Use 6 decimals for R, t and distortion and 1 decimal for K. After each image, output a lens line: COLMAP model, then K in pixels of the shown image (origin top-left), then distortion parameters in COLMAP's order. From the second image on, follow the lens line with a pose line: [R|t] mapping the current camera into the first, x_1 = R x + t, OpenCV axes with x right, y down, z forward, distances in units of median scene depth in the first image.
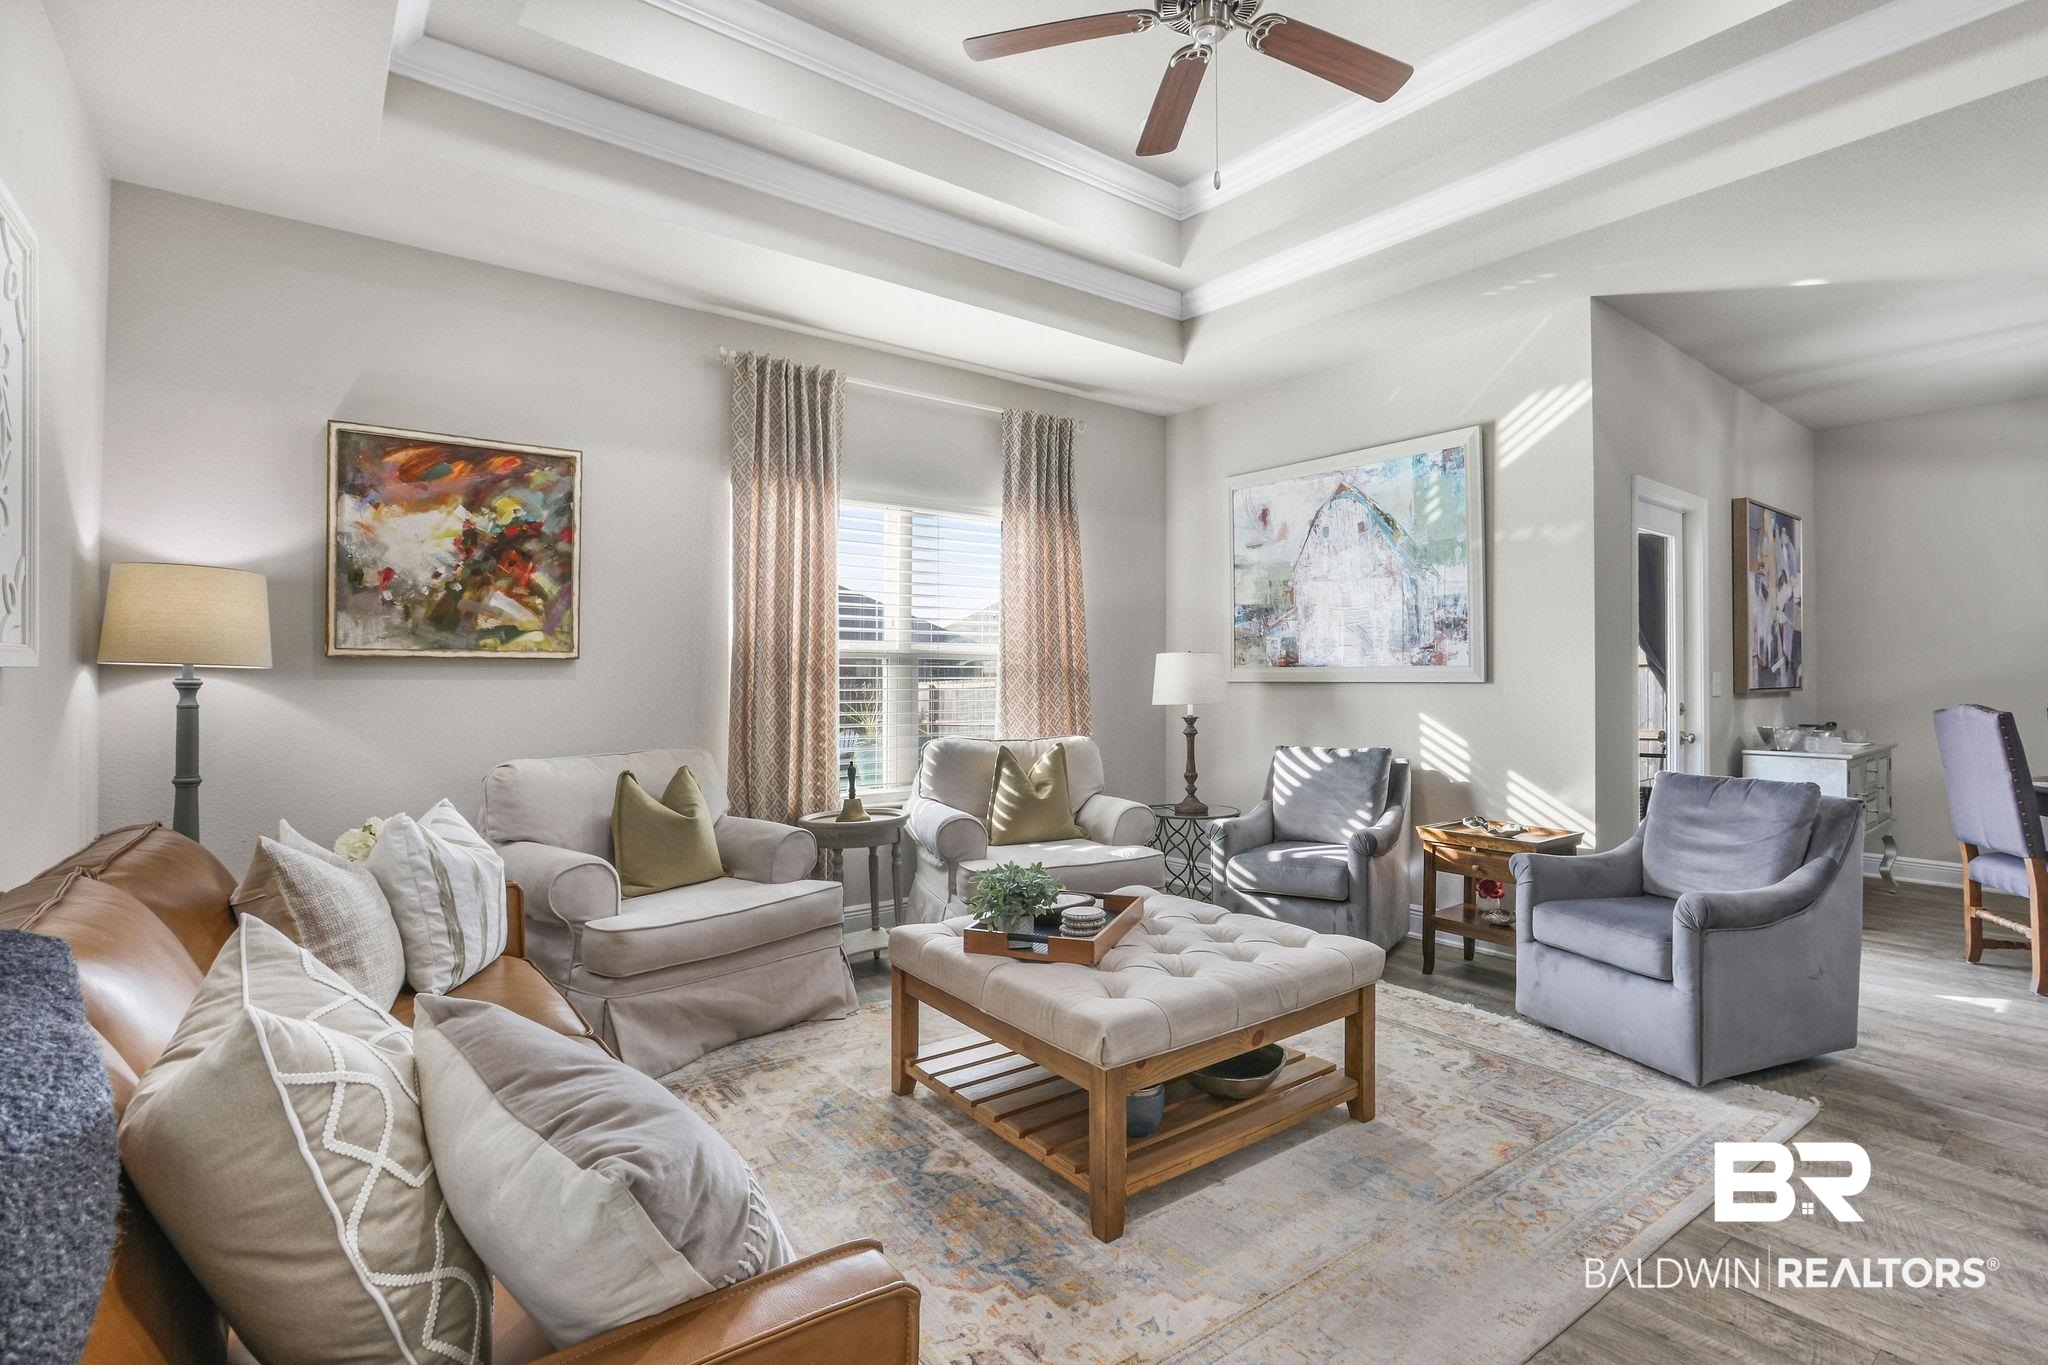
lens RADIAL K [[933.7, 0, 1018.6], [0, 933.7, 666.1], [0, 0, 1]] dist [-0.034561, -0.000070]
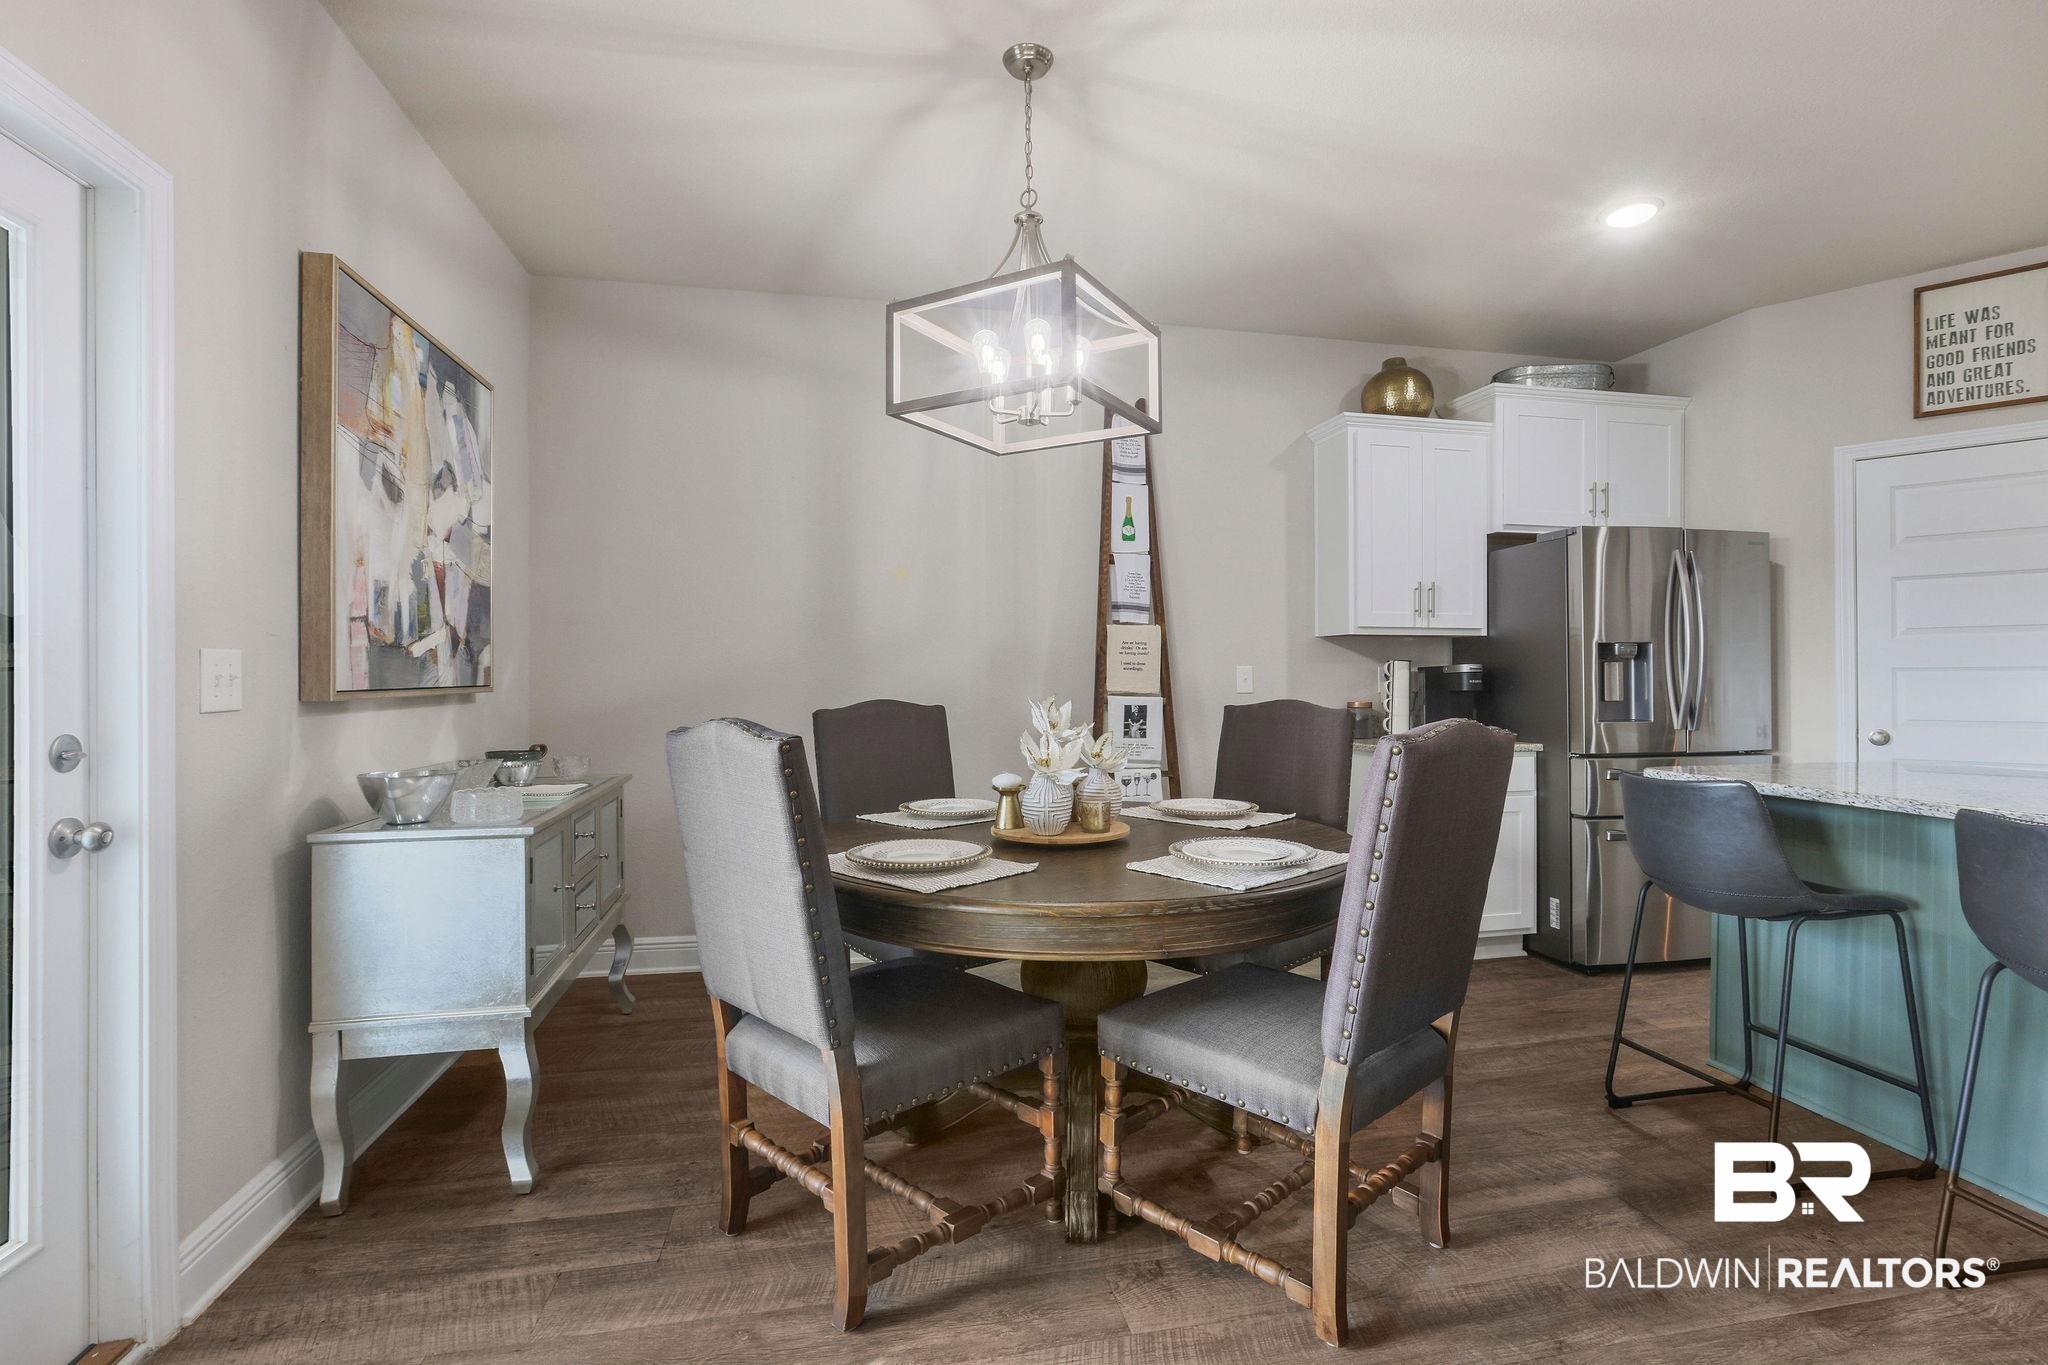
lens RADIAL K [[942.0, 0, 1024.0], [0, 942.0, 682.5], [0, 0, 1]] dist [0.016203, 0.000377]
pose [[0.428792, -0.007851, 0.903369, 0.509758], [-0.006492, 0.999910, 0.011771, 0.012981], [-0.903380, -0.010912, 0.428702, 0.485379]]
